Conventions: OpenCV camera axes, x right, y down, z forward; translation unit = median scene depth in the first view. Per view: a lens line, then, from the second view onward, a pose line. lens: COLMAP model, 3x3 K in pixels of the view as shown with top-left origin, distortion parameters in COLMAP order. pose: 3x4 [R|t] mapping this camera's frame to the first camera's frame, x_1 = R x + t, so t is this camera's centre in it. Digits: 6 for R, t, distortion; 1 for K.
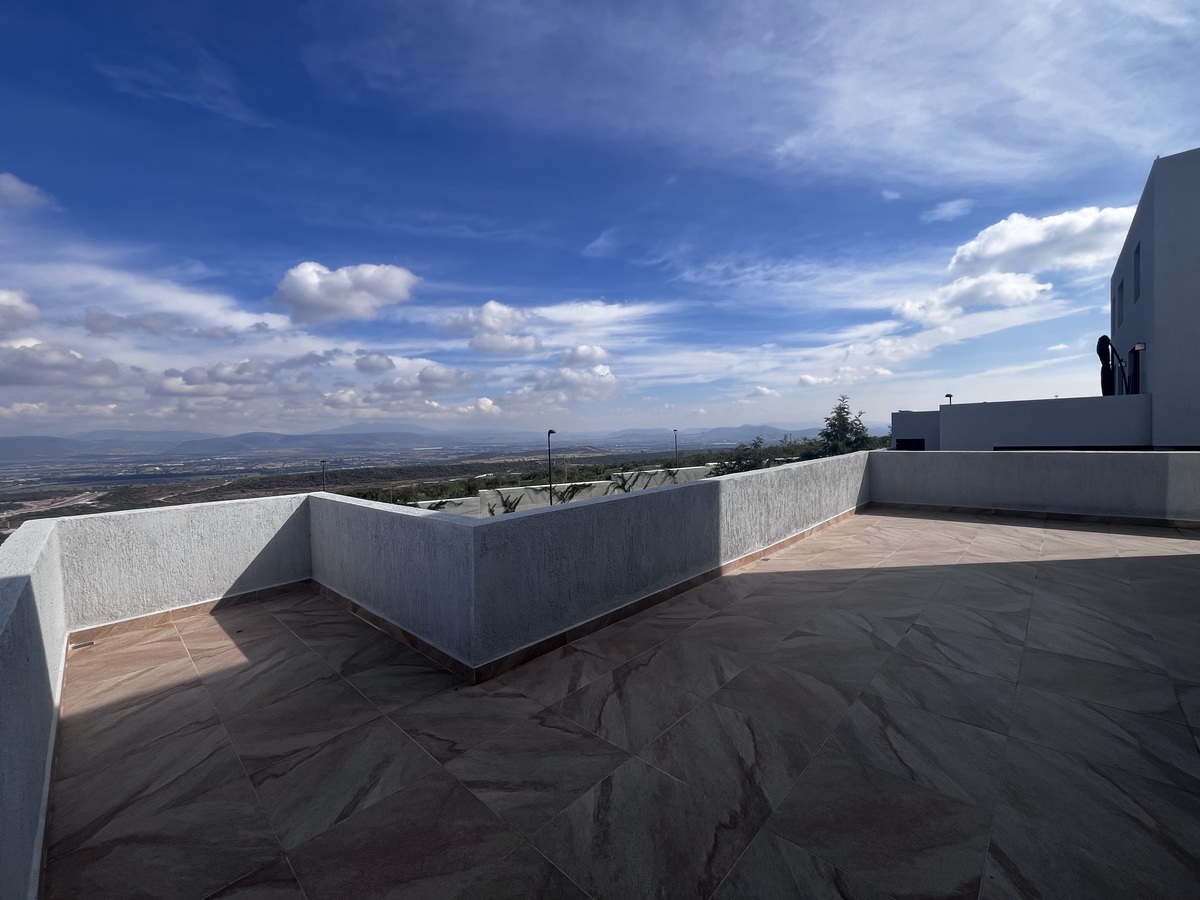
lens RADIAL K [[491.6, 0, 604.8], [0, 491.6, 458.5], [0, 0, 1]] dist [-0.001283, -0.000577]
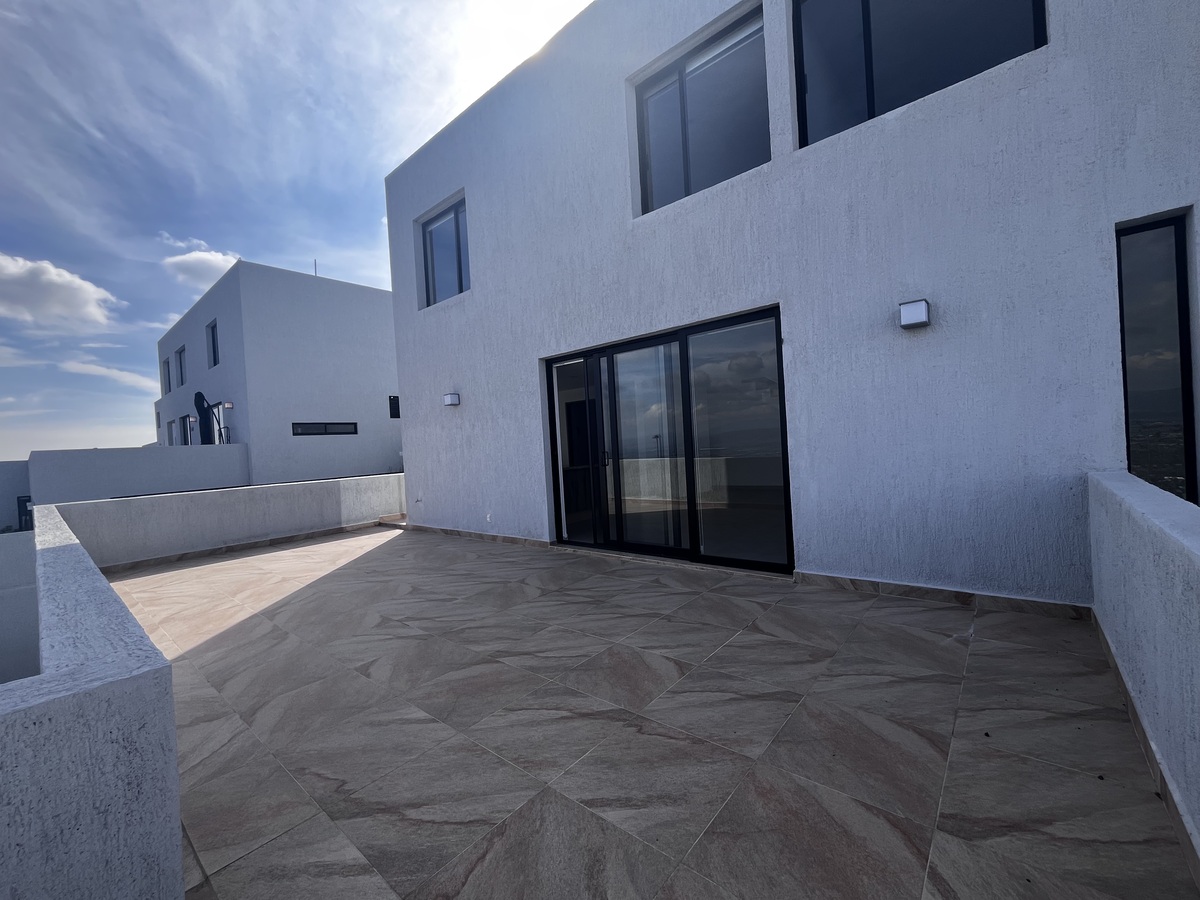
lens RADIAL K [[491.6, 0, 588.0], [0, 491.6, 451.3], [0, 0, 1]] dist [-0.001283, -0.000577]
pose [[-0.043108, 0.021280, 0.998844, -0.607484], [0.113402, 0.993416, -0.016270, 0.019647], [-0.992614, 0.112570, -0.045237, 0.646633]]
